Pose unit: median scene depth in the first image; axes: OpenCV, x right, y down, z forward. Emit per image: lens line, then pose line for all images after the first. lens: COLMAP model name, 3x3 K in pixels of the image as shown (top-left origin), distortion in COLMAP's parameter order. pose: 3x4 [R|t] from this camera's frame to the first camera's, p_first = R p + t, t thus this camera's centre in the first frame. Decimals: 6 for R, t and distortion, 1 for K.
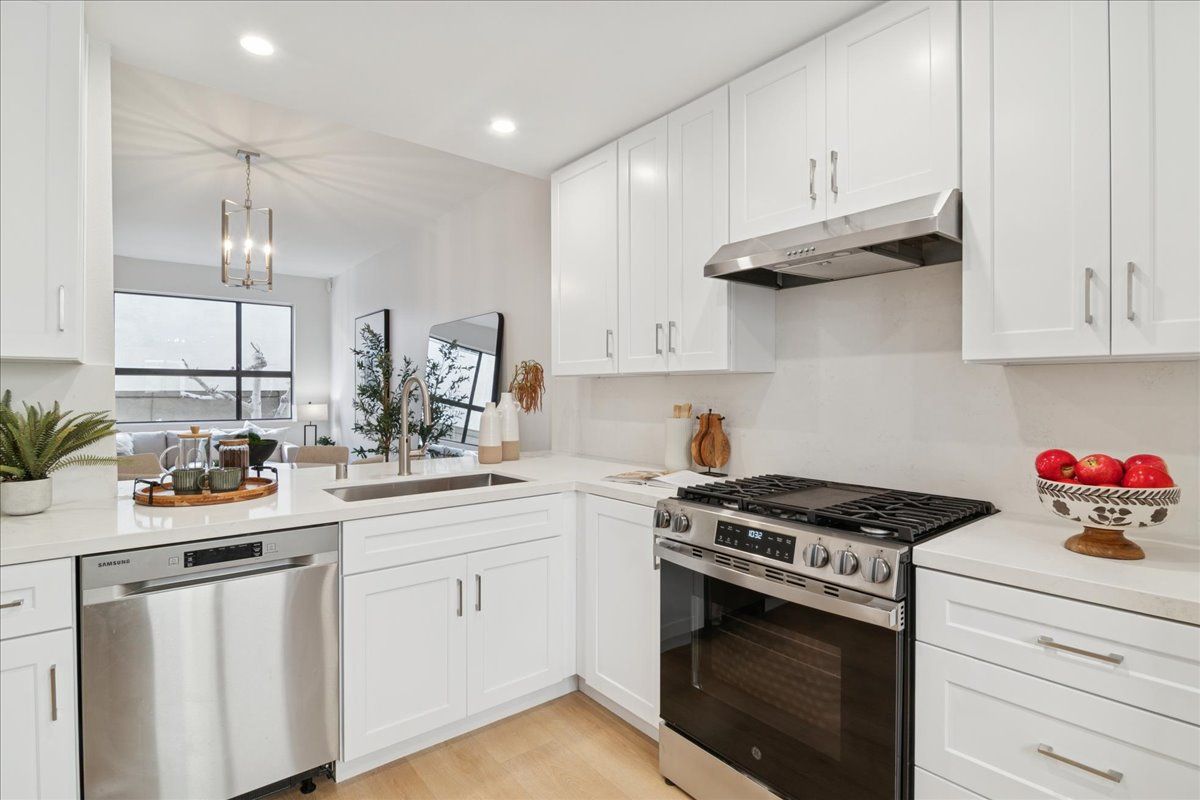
lens RADIAL K [[581.7, 0, 591.7], [0, 581.7, 393.8], [0, 0, 1]] dist [-0.004584, -0.001575]
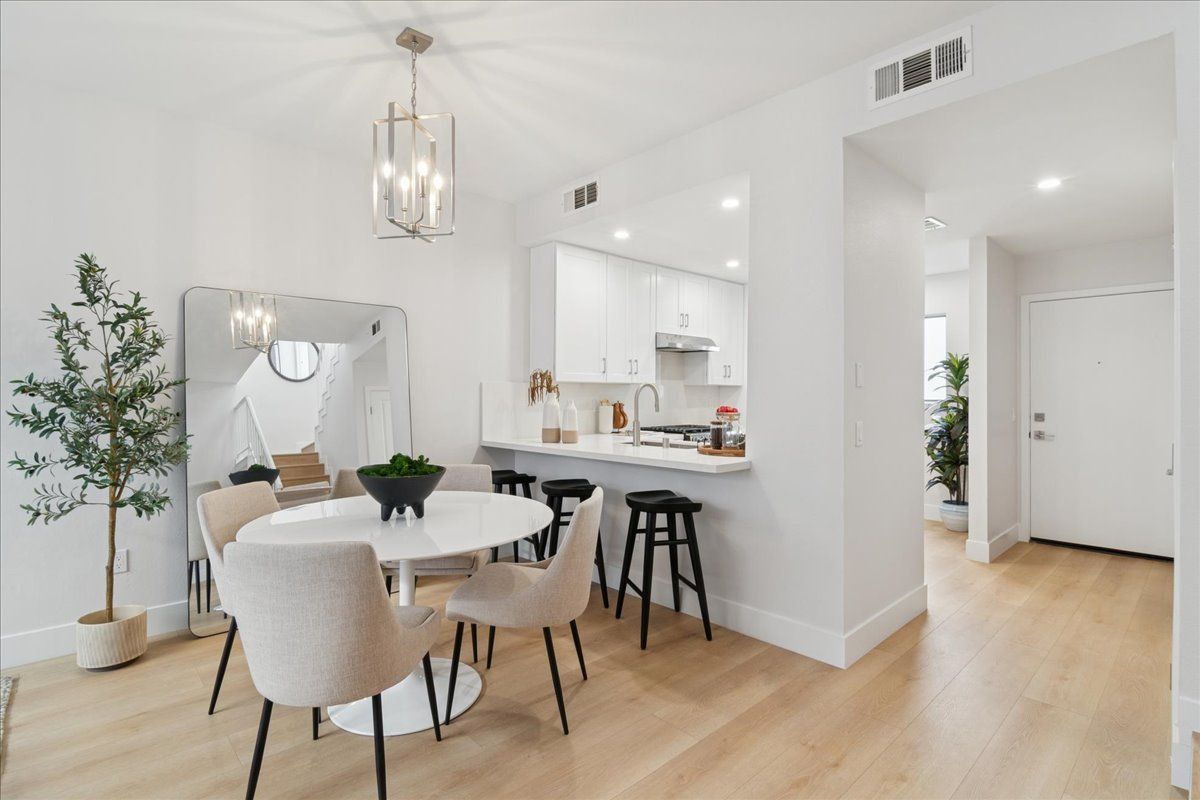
lens RADIAL K [[584.9, 0, 599.3], [0, 584.9, 388.2], [0, 0, 1]] dist [-0.003332, -0.001194]
pose [[-0.084185, 0.005493, 0.996435, -2.020774], [0.000052, 0.999985, -0.005509, -0.008579], [-0.996450, -0.000412, -0.084184, 1.338041]]
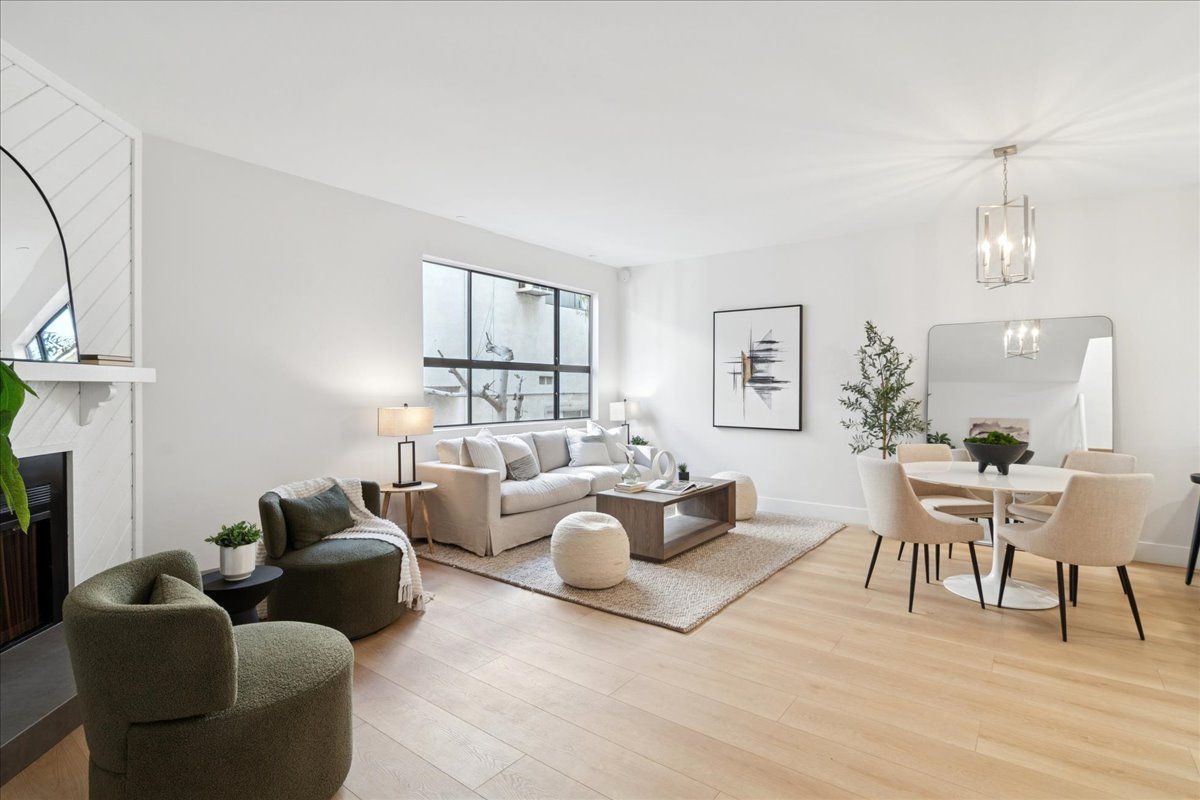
lens RADIAL K [[581.7, 0, 591.7], [0, 581.7, 393.8], [0, 0, 1]] dist [-0.004584, -0.001575]
pose [[0.969455, 0.000642, 0.245268, -2.392595], [-0.002689, 0.999964, 0.008011, -0.007247], [-0.245254, -0.008426, 0.969422, 0.341498]]
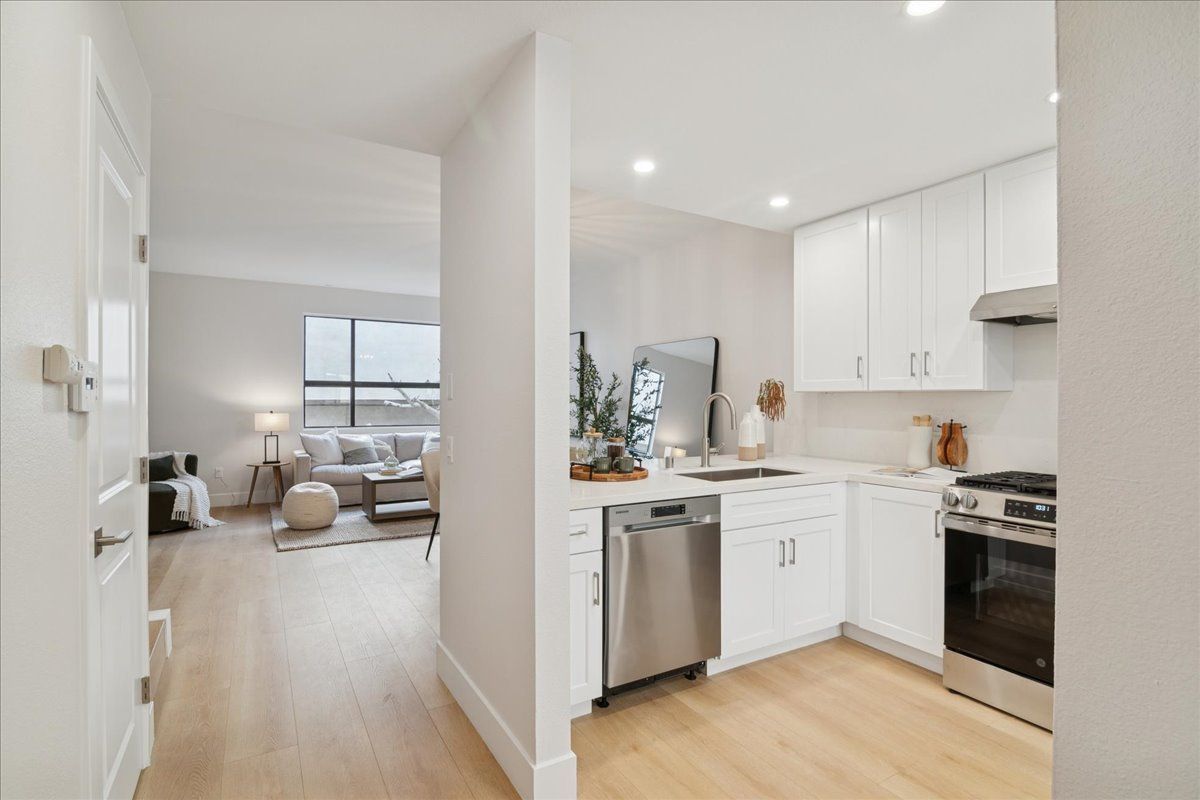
lens RADIAL K [[579.9, 0, 594.0], [0, 579.9, 398.7], [0, 0, 1]] dist [-0.005290, -0.001033]
pose [[0.989746, 0.002548, -0.142817, -0.412042], [-0.003386, 0.999978, -0.005625, -0.009893], [0.142799, 0.006051, 0.989733, -0.381956]]
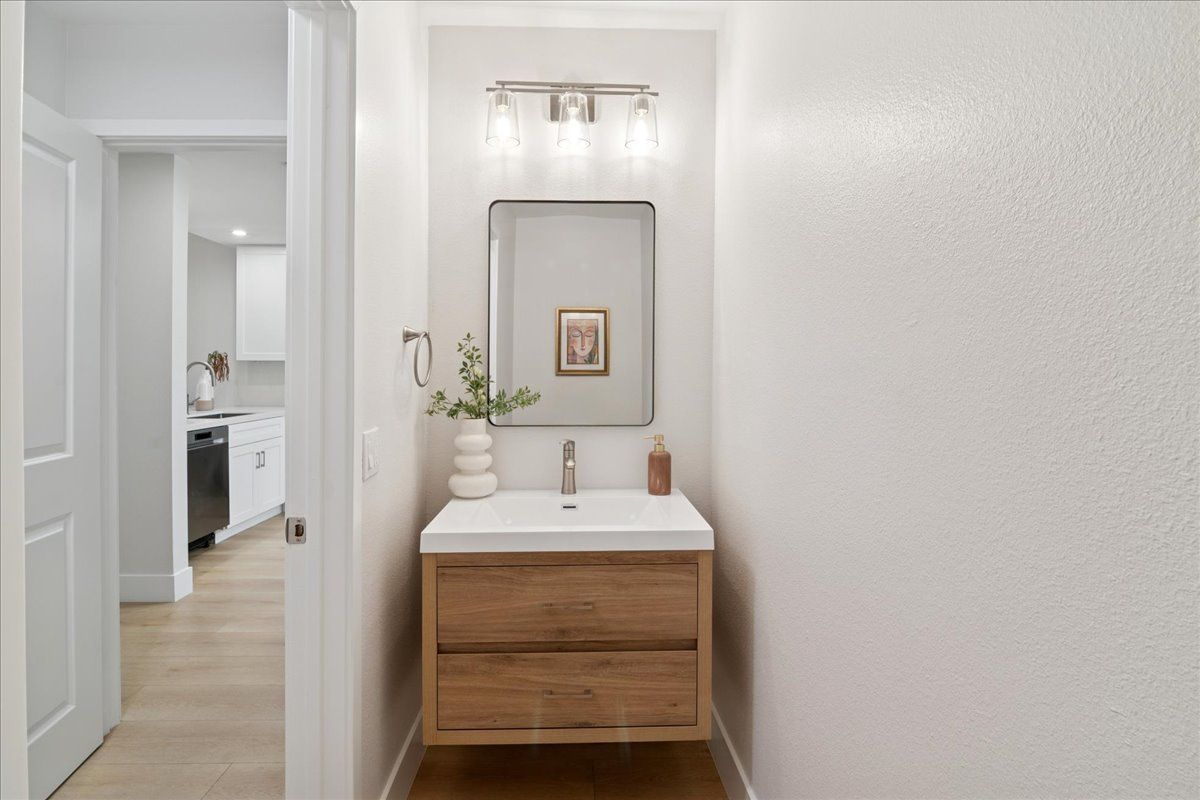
lens RADIAL K [[585.7, 0, 585.9], [0, 585.7, 370.6], [0, 0, 1]] dist [-0.001589, -0.000323]
pose [[0.605243, 0.000753, 0.796040, -1.102085], [-0.001164, 0.999999, -0.000060, -0.001722], [-0.796040, -0.000891, 0.605243, -1.215050]]
